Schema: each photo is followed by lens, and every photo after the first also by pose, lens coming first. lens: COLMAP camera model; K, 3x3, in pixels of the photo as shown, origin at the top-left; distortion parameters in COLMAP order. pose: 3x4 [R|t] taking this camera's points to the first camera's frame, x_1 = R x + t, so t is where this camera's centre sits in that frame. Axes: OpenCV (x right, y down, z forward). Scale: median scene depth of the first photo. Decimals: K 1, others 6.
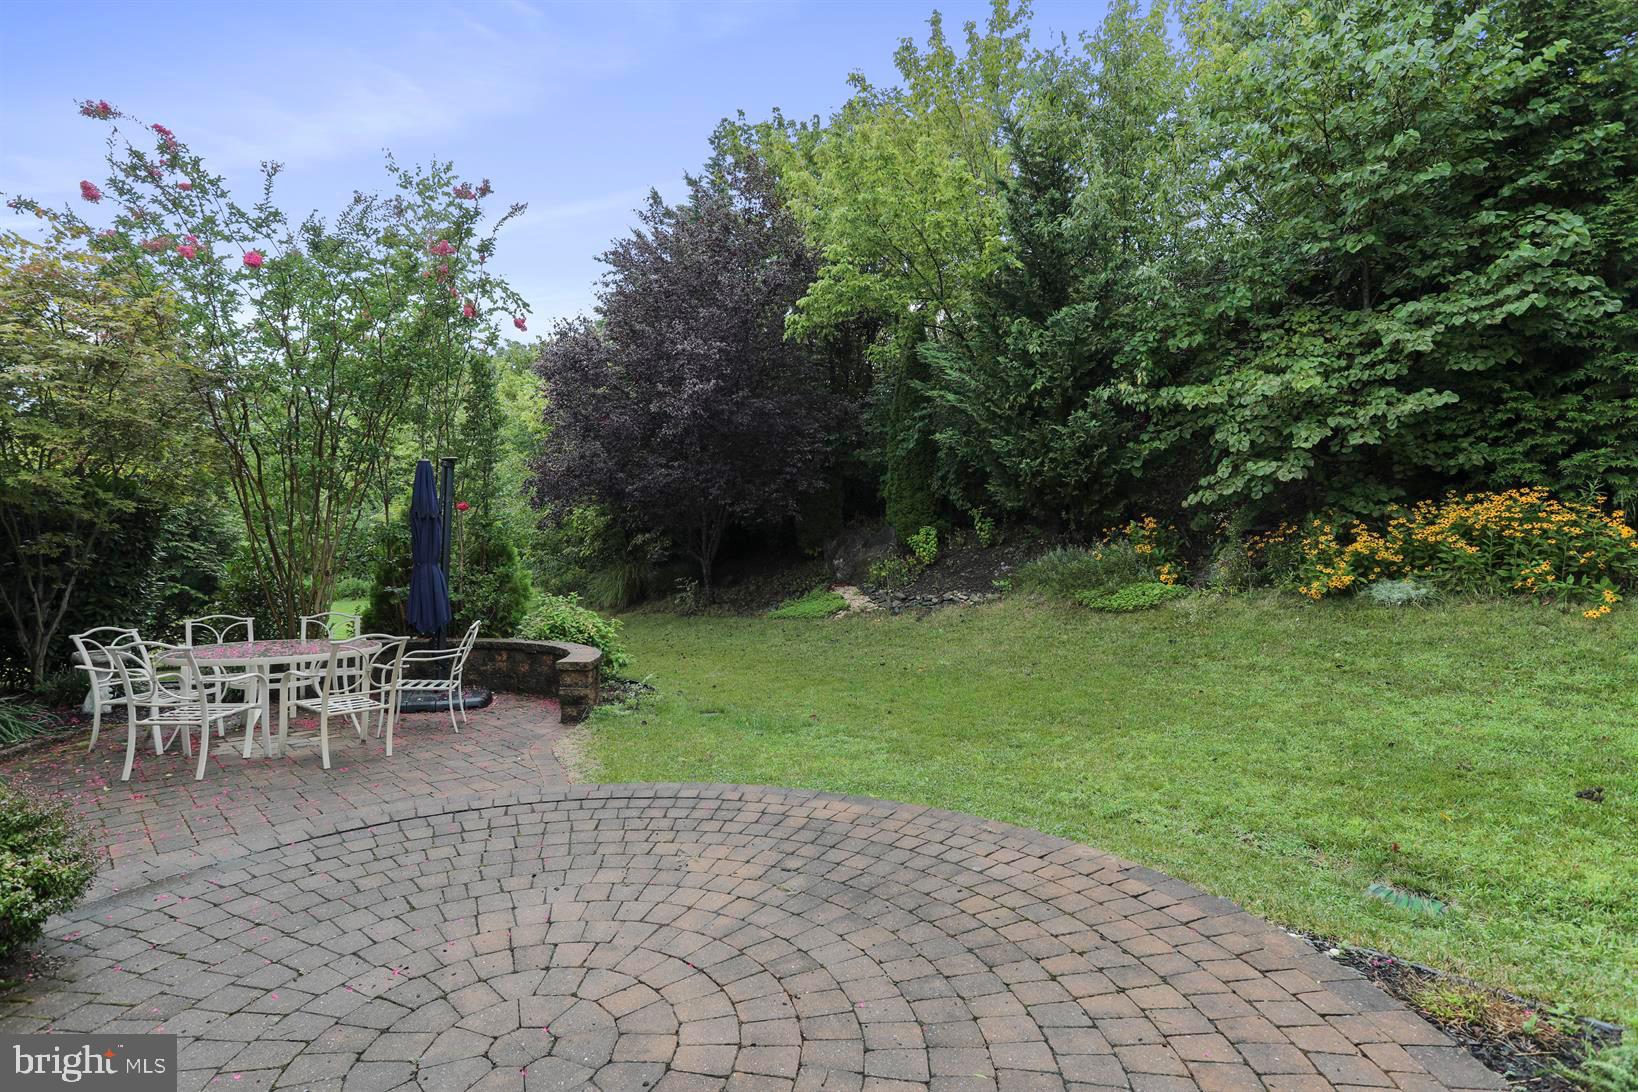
lens RADIAL K [[802.4, 0, 819.6], [0, 802.4, 545.1], [0, 0, 1]] dist [-0.034623, 0.008733]
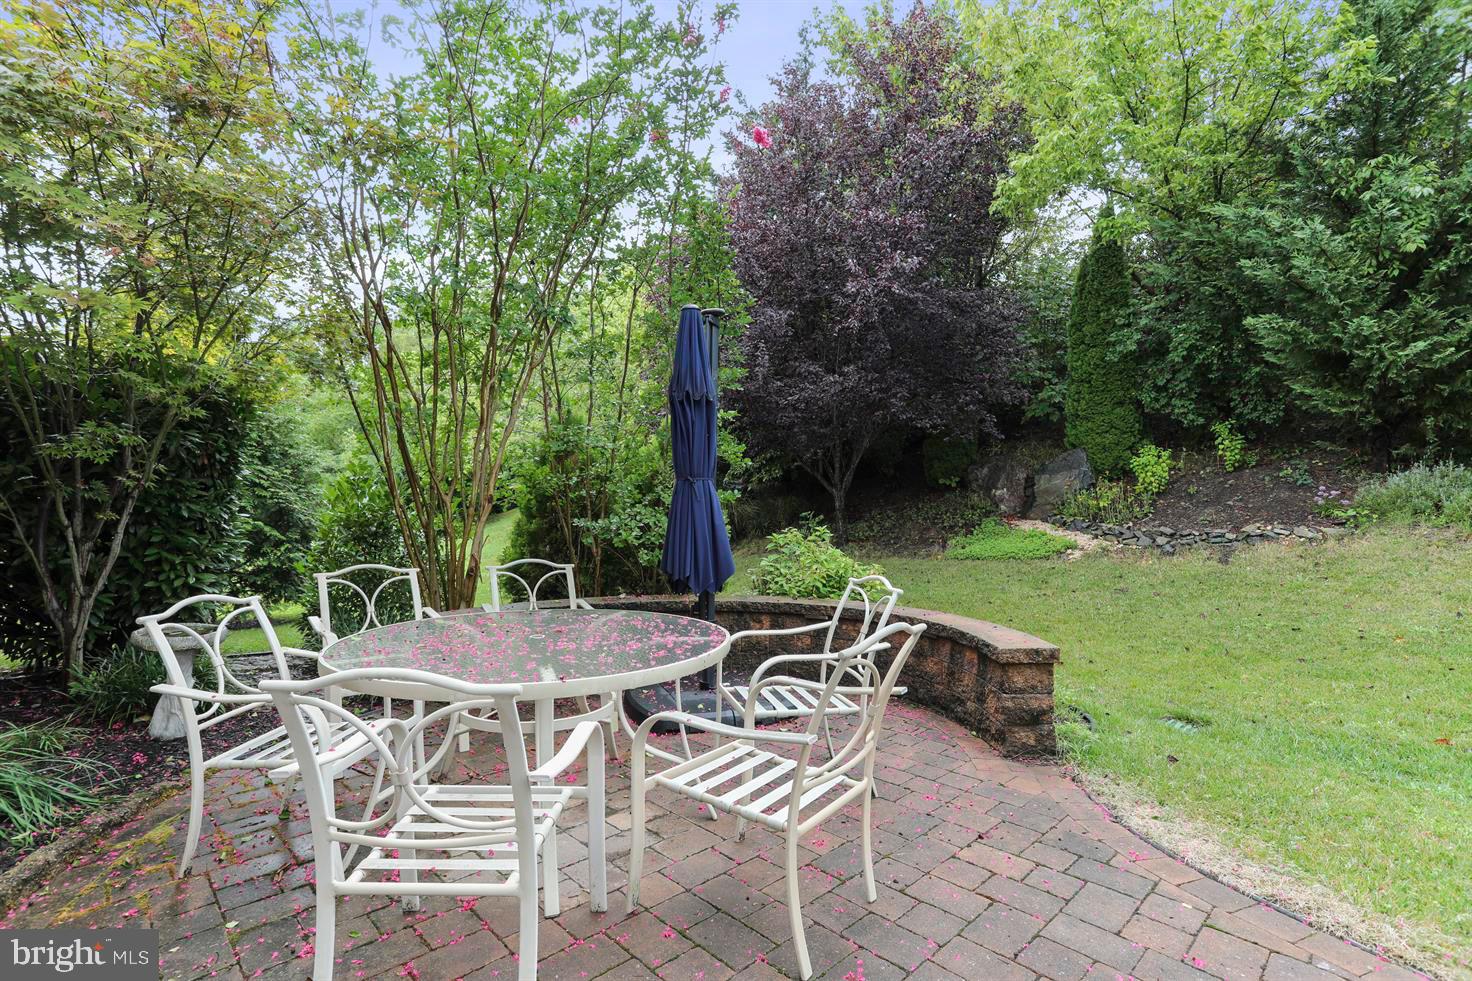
lens RADIAL K [[721.1, 0, 738.9], [0, 721.1, 493.2], [0, 0, 1]] dist [-0.034623, 0.008733]
pose [[0.999502, -0.003412, -0.031386, -0.412310], [0.003611, 0.999974, 0.006294, 0.029086], [0.031364, -0.006404, 0.999488, 0.415454]]
